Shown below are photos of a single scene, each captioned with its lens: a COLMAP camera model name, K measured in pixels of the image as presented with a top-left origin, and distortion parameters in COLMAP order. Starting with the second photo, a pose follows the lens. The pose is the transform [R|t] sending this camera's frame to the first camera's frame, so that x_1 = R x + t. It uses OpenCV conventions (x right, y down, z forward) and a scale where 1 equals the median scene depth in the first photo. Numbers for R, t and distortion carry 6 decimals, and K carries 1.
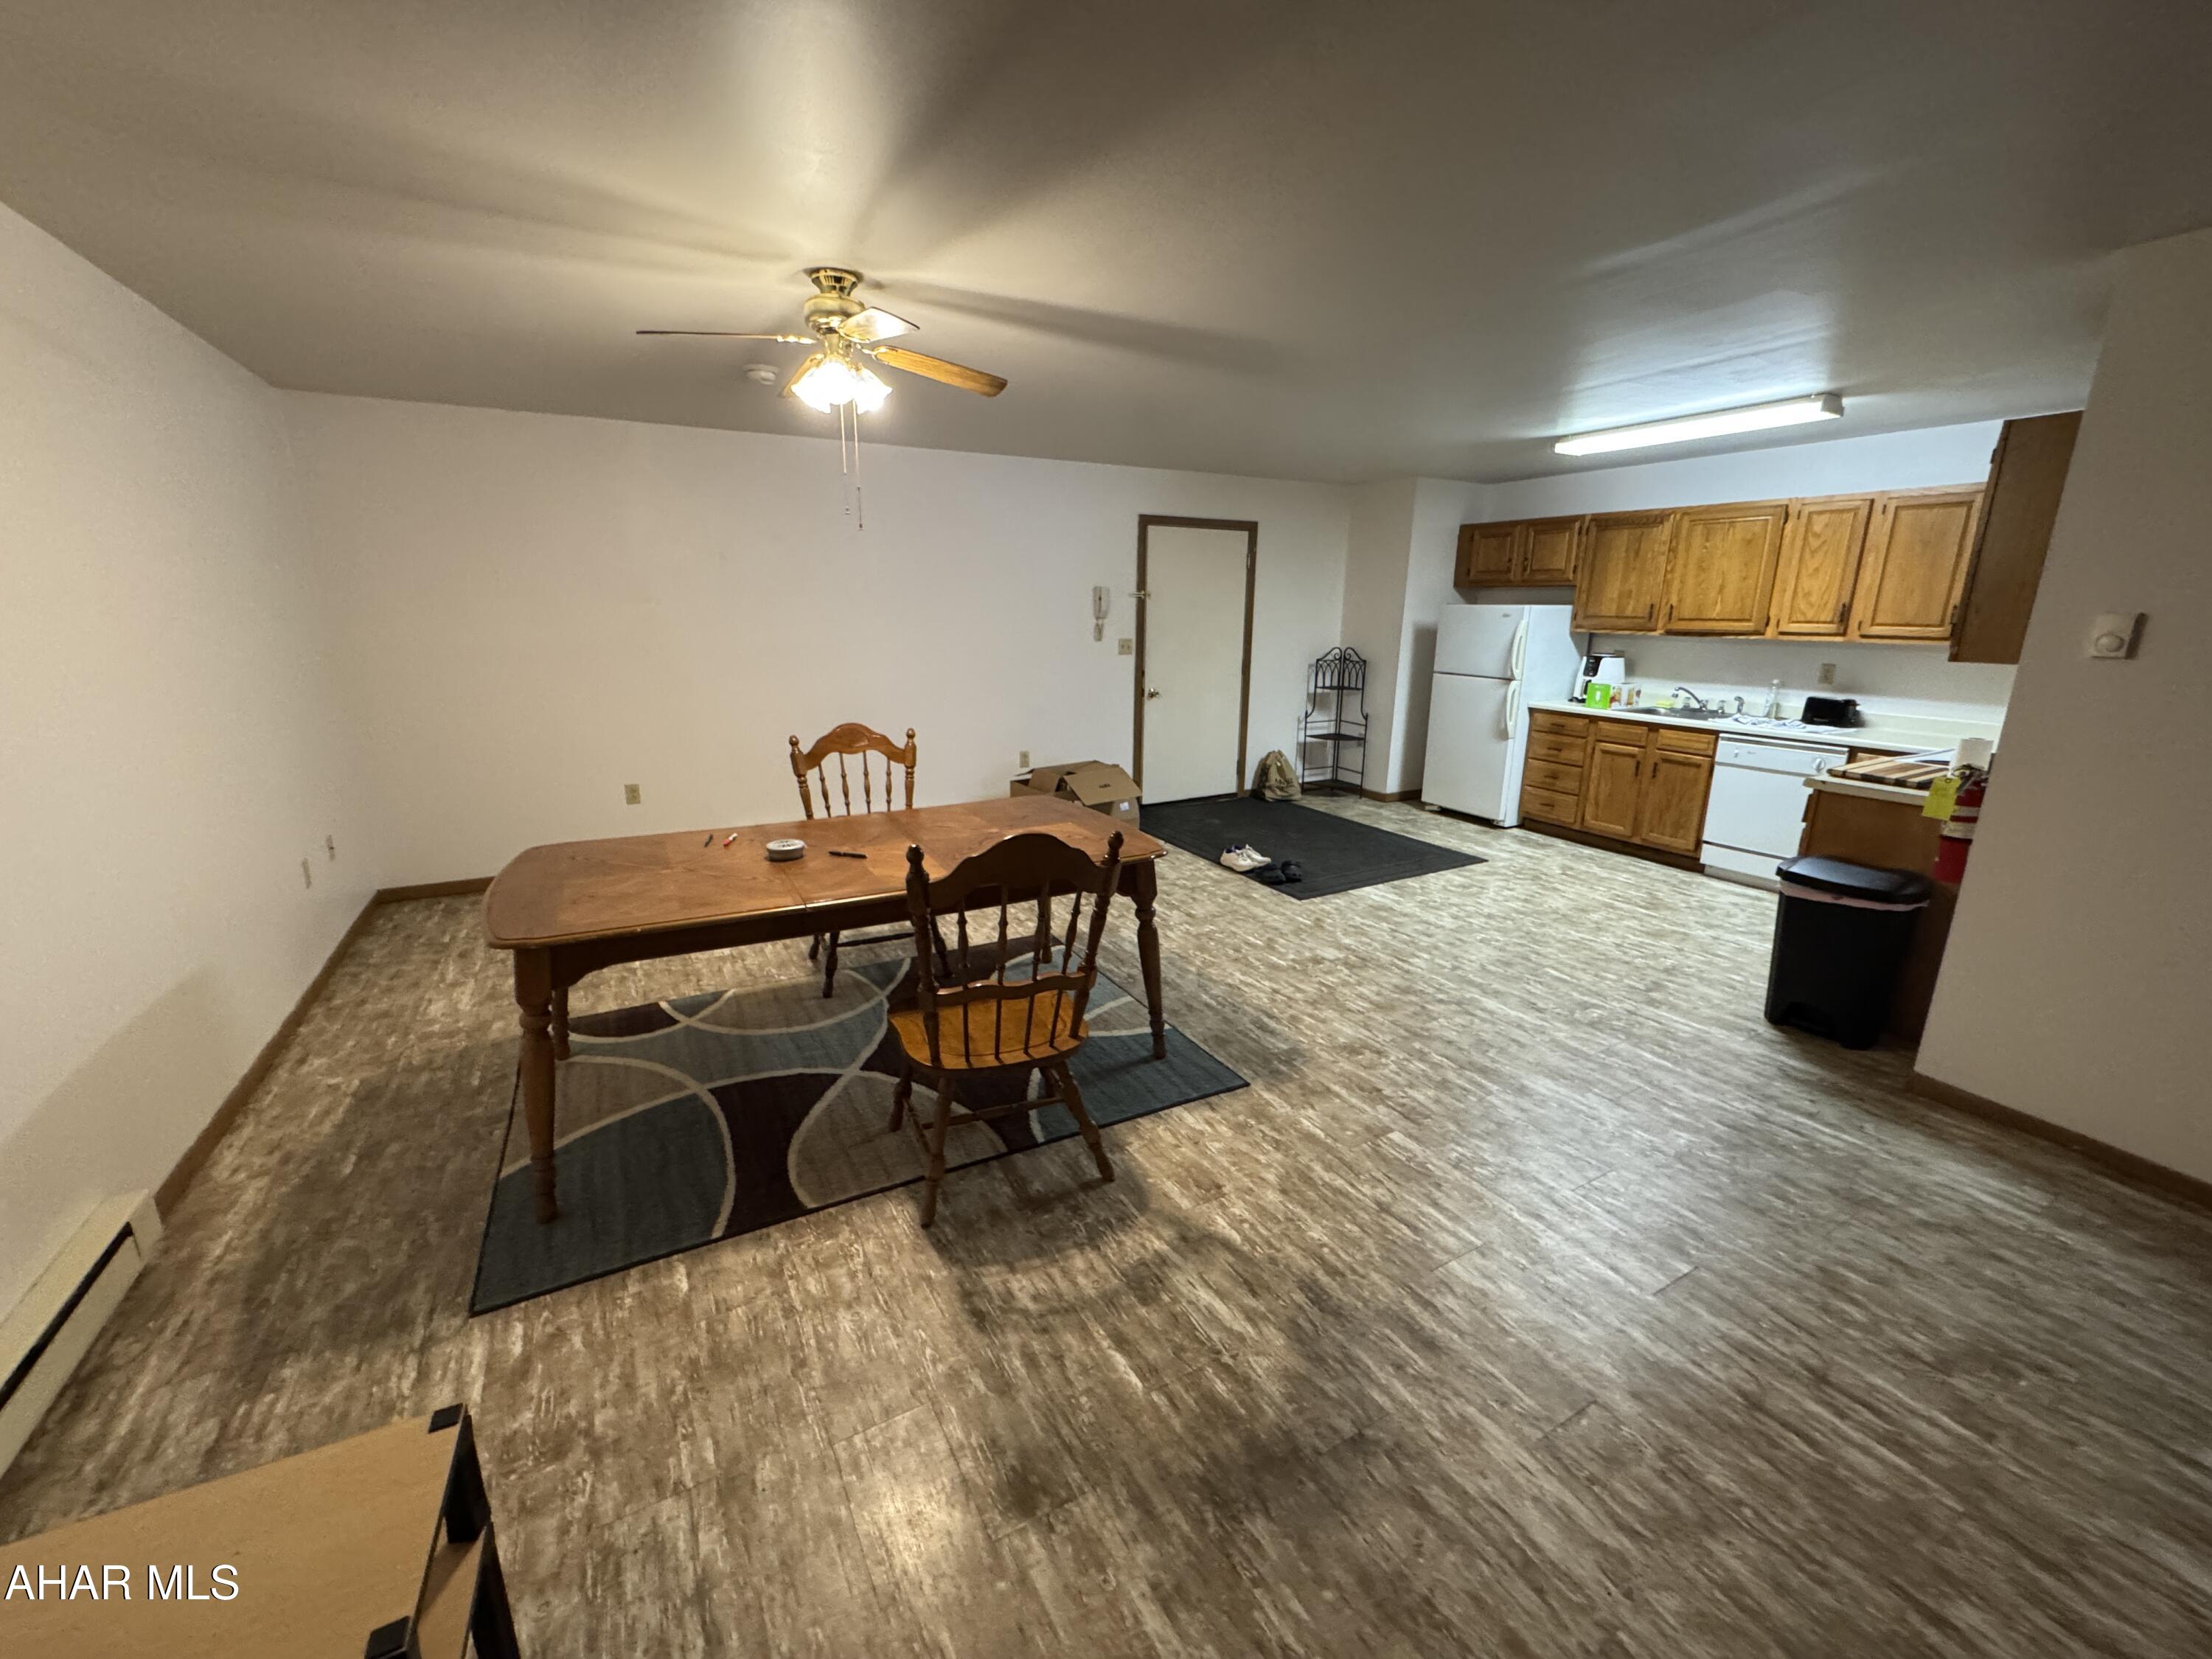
lens RADIAL K [[880.4, 0, 1102.9], [0, 880.4, 831.5], [0, 0, 1]] dist [-0.005948, 0.000787]
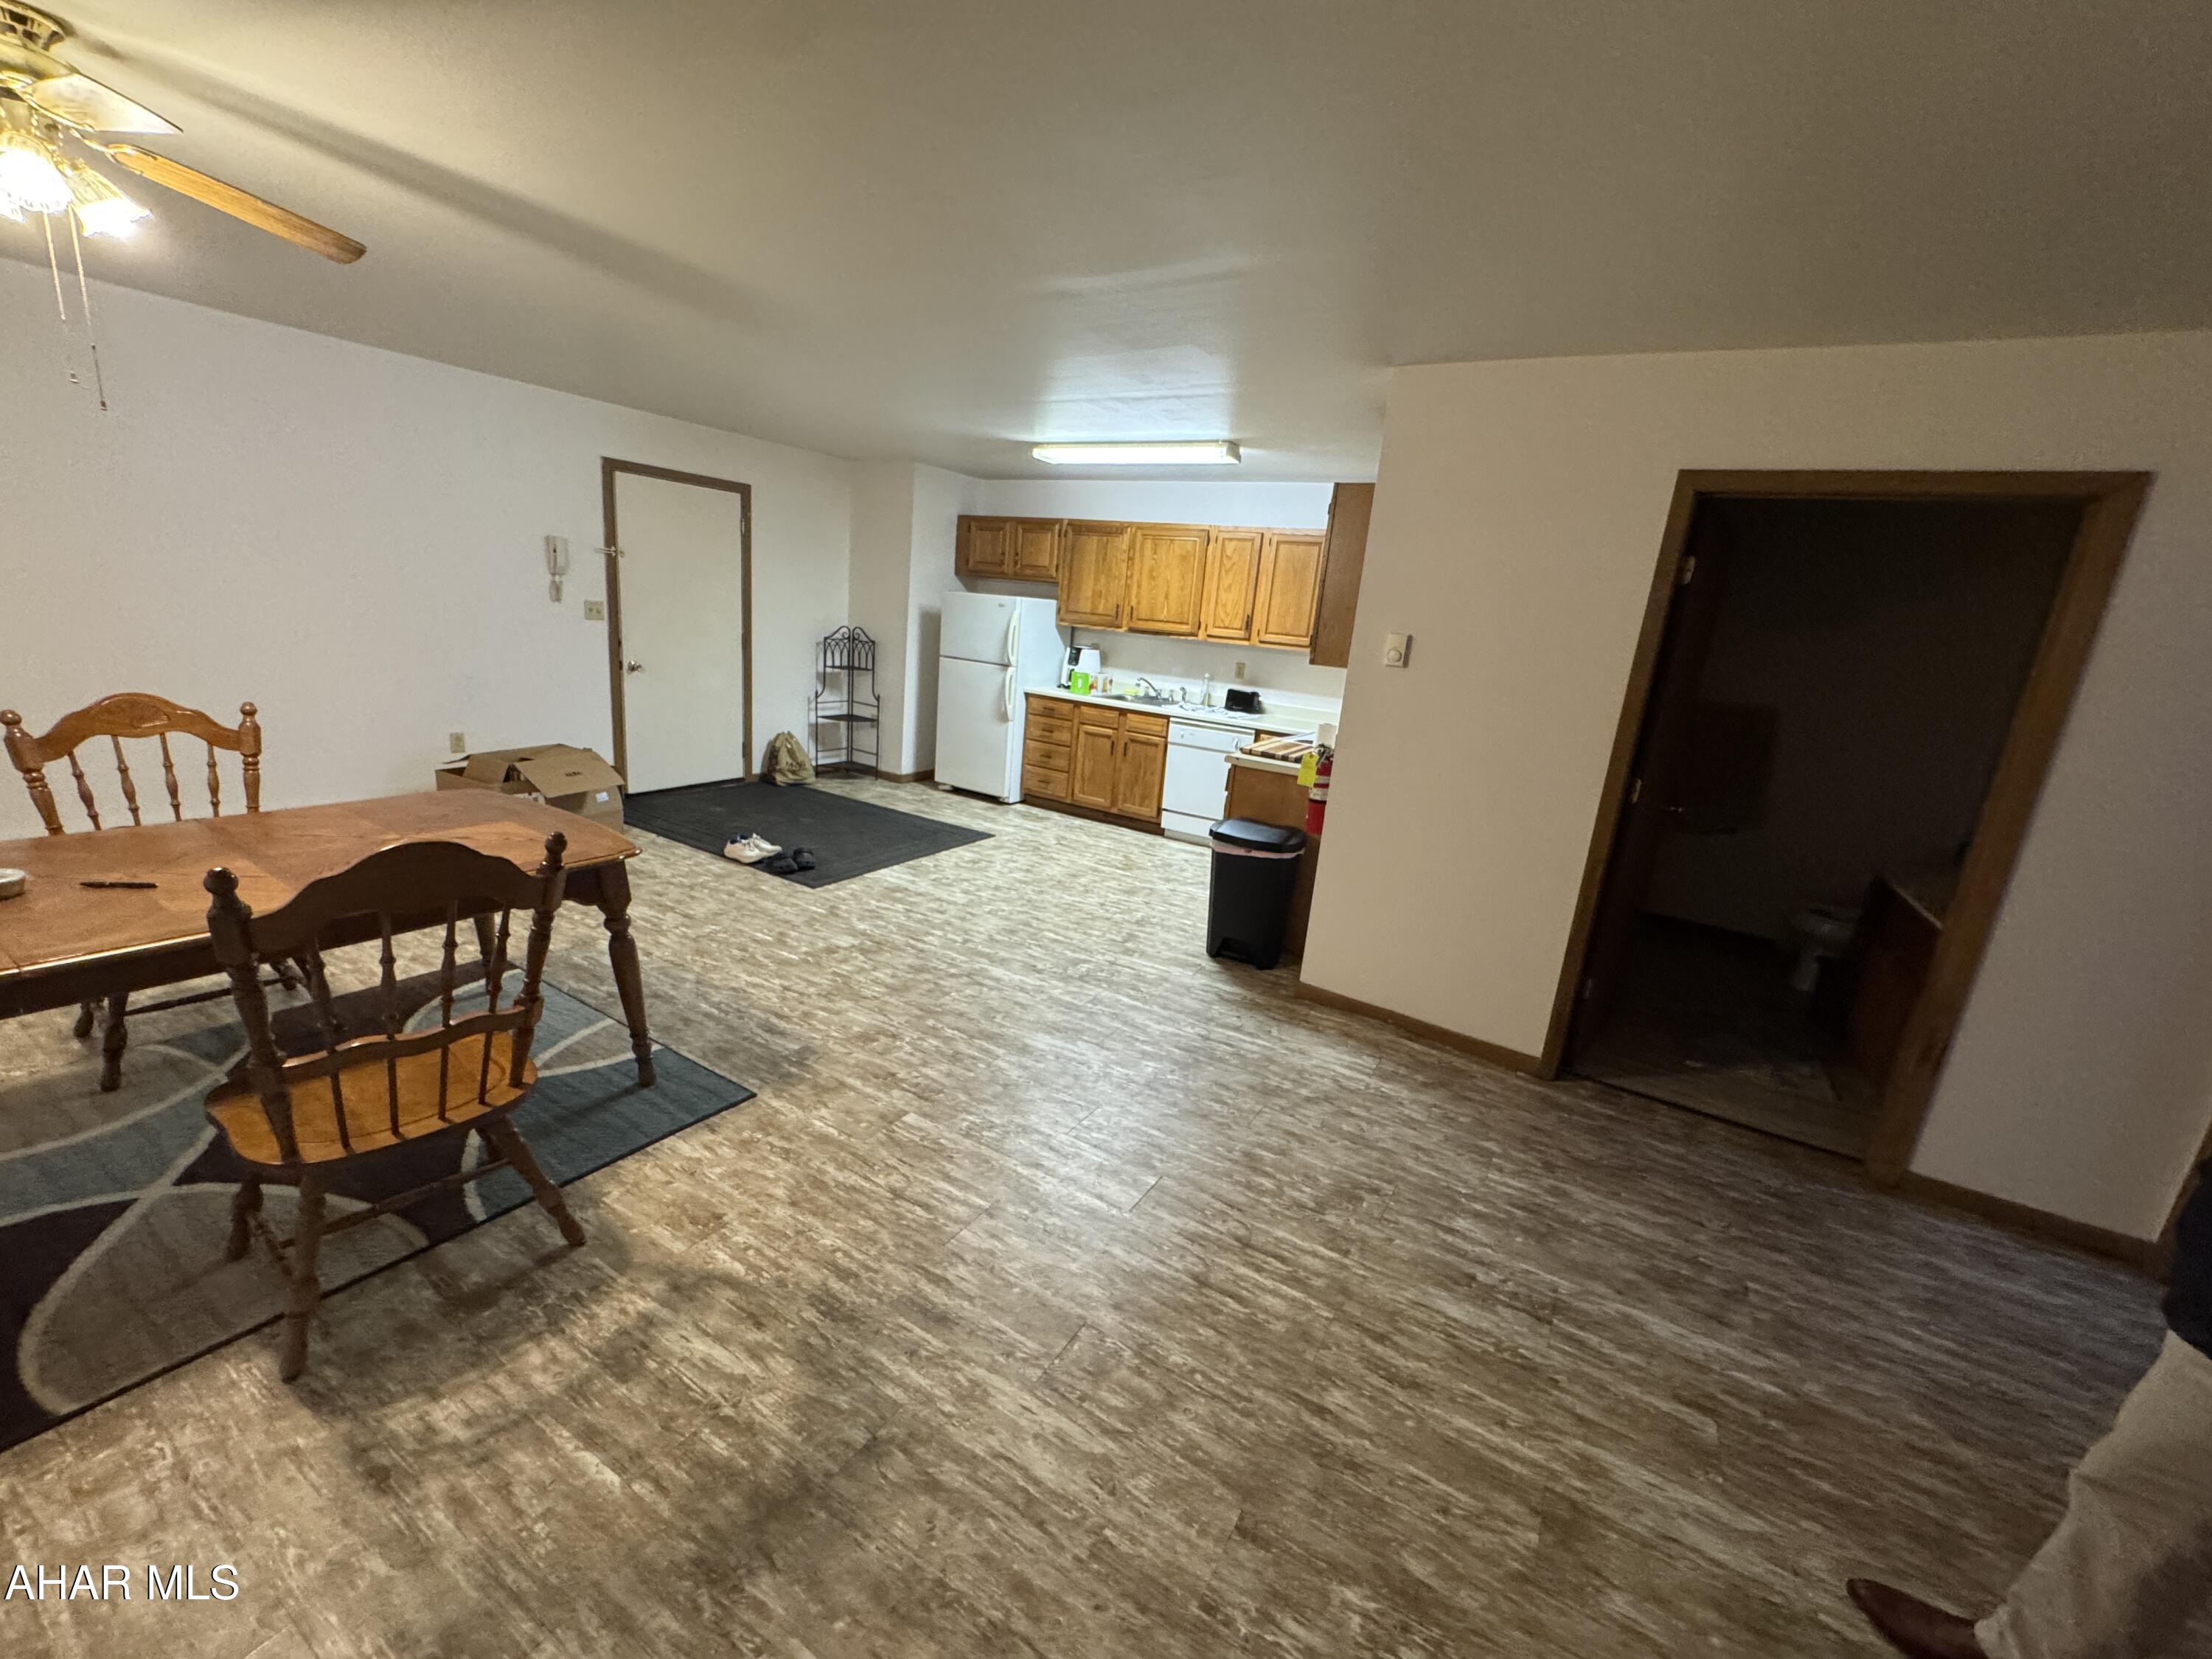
lens RADIAL K [[880.4, 0, 1101.8], [0, 880.4, 832.5], [0, 0, 1]] dist [-0.005948, 0.000787]
pose [[0.866217, -0.055932, 0.496528, 0.041801], [0.044441, 0.998401, 0.034937, -0.004654], [-0.497688, -0.008197, 0.867317, 0.021602]]
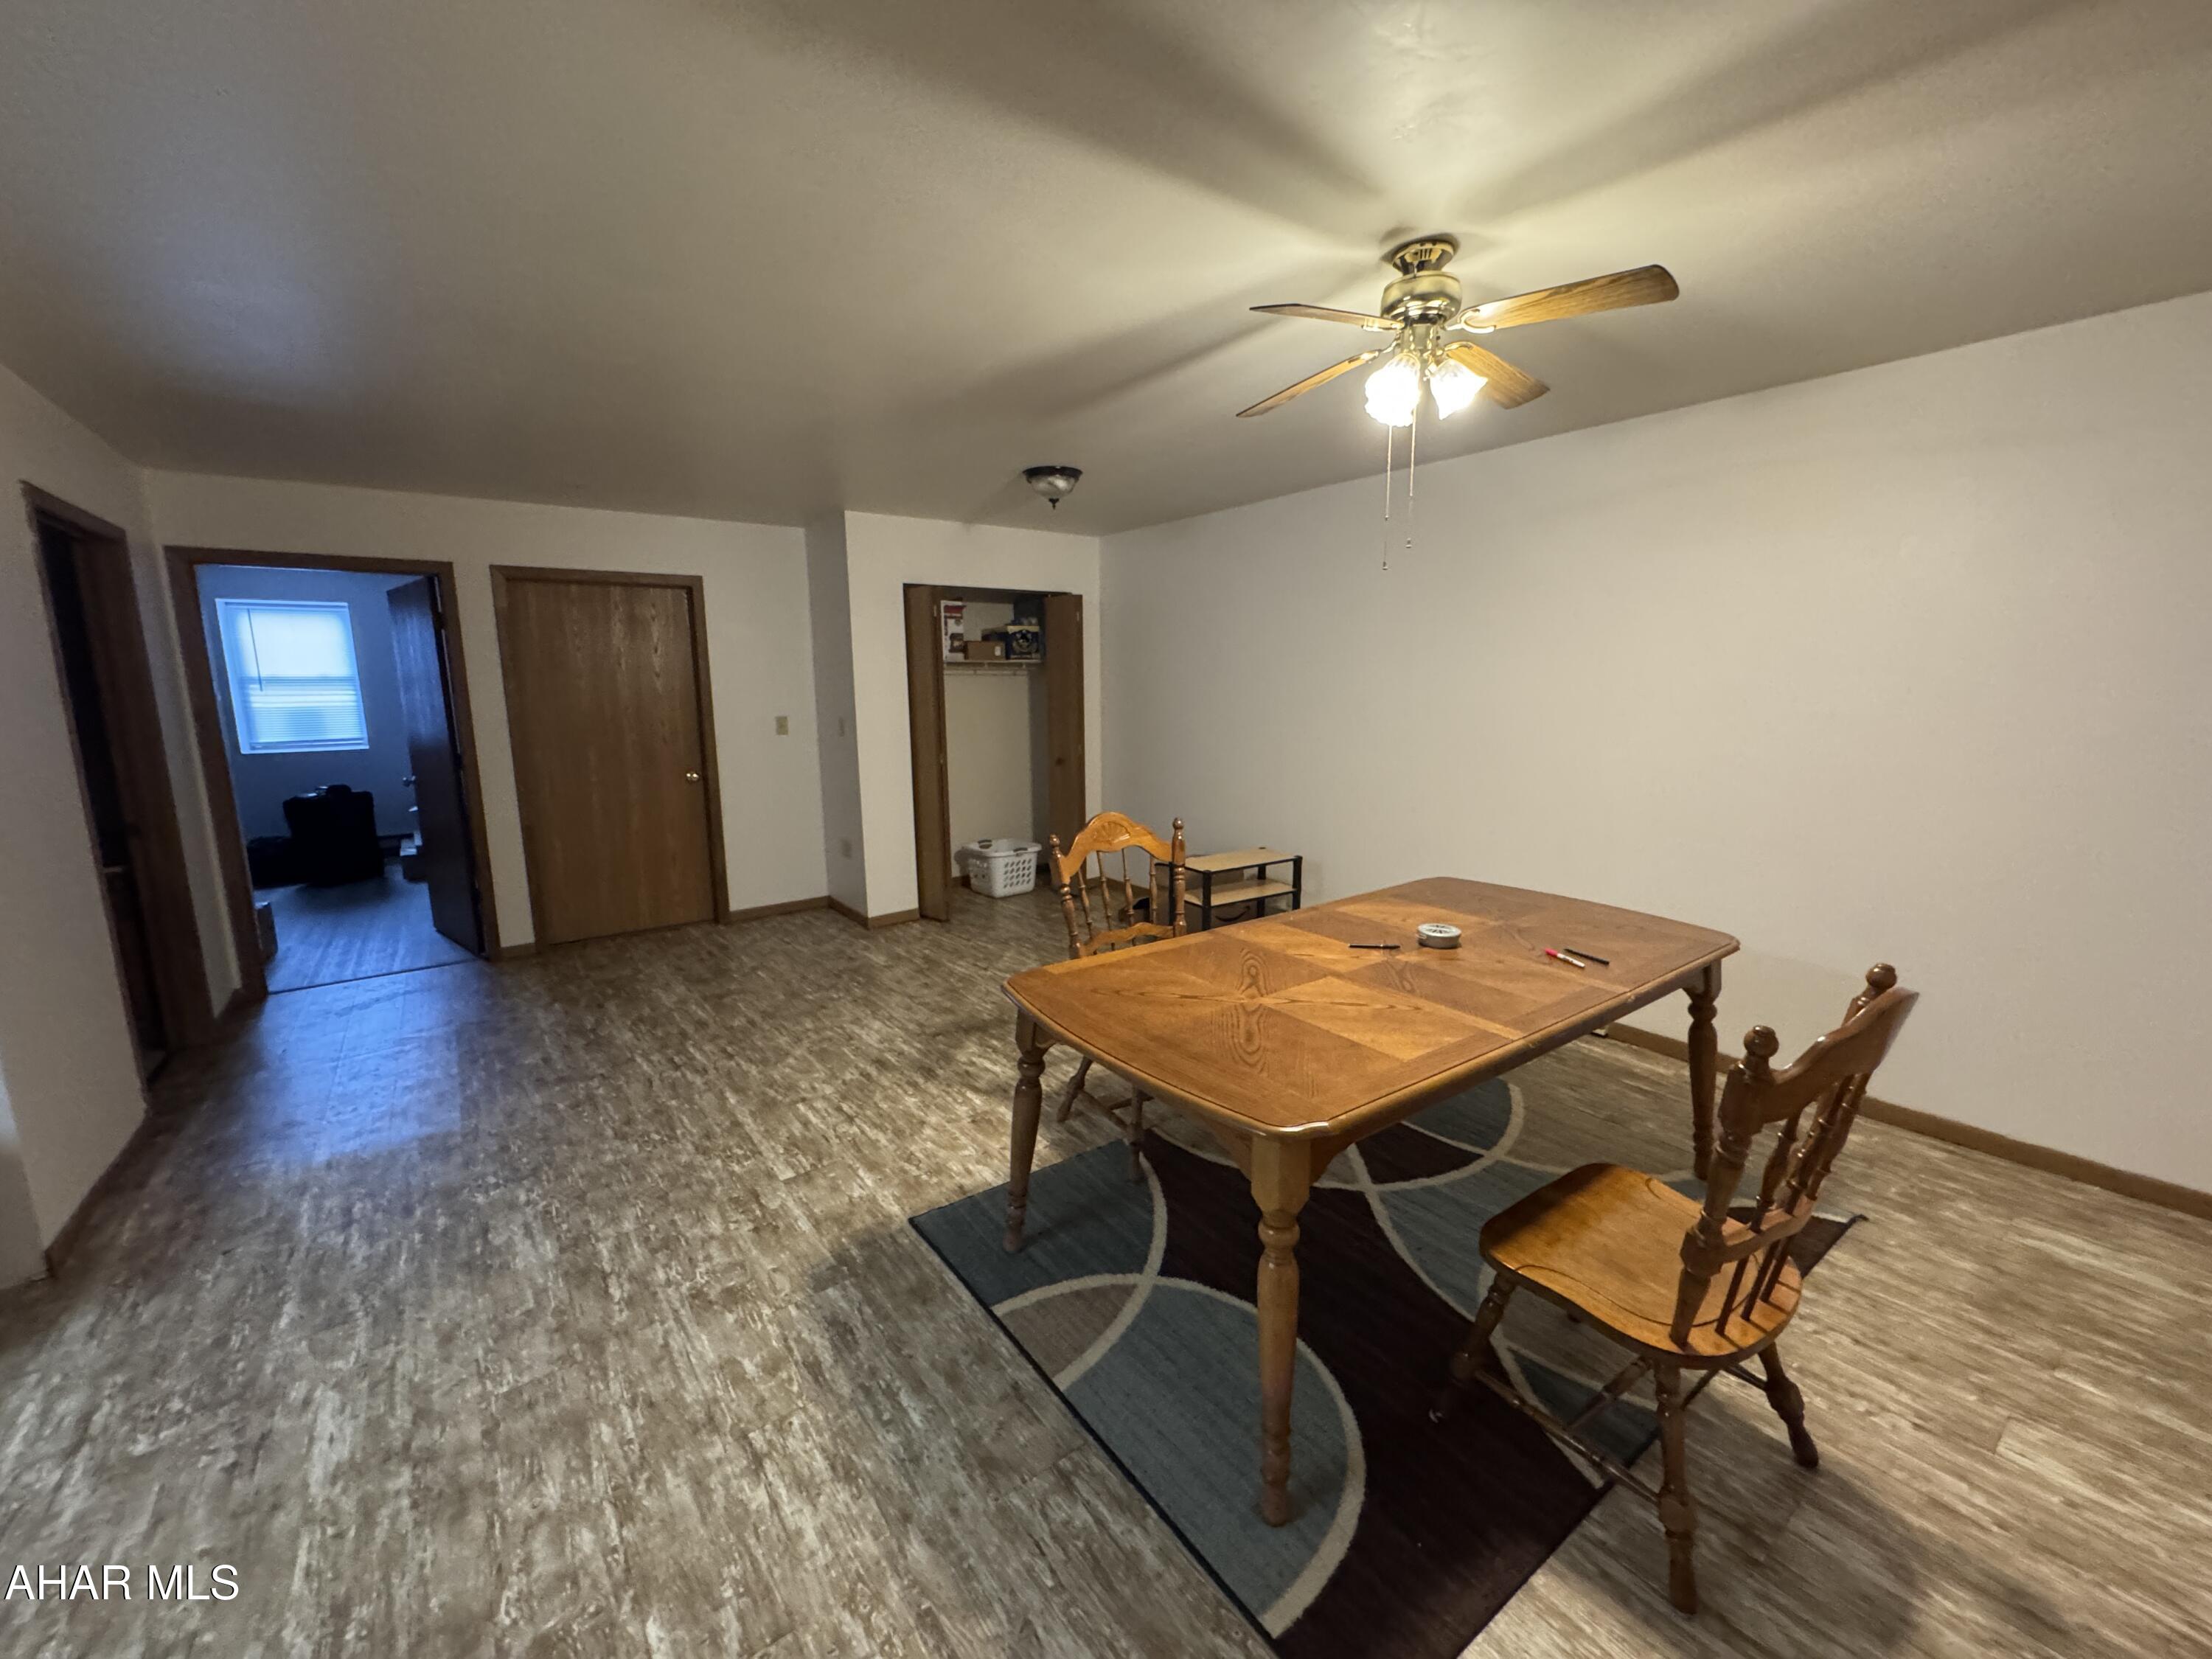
lens RADIAL K [[880.4, 0, 1114.4], [0, 880.4, 822.7], [0, 0, 1]] dist [-0.005948, 0.000787]
pose [[-0.990103, 0.024069, -0.138264, 0.086354], [-0.033520, 0.916114, 0.399513, -0.449323], [0.136282, 0.400194, -0.906241, 1.800470]]
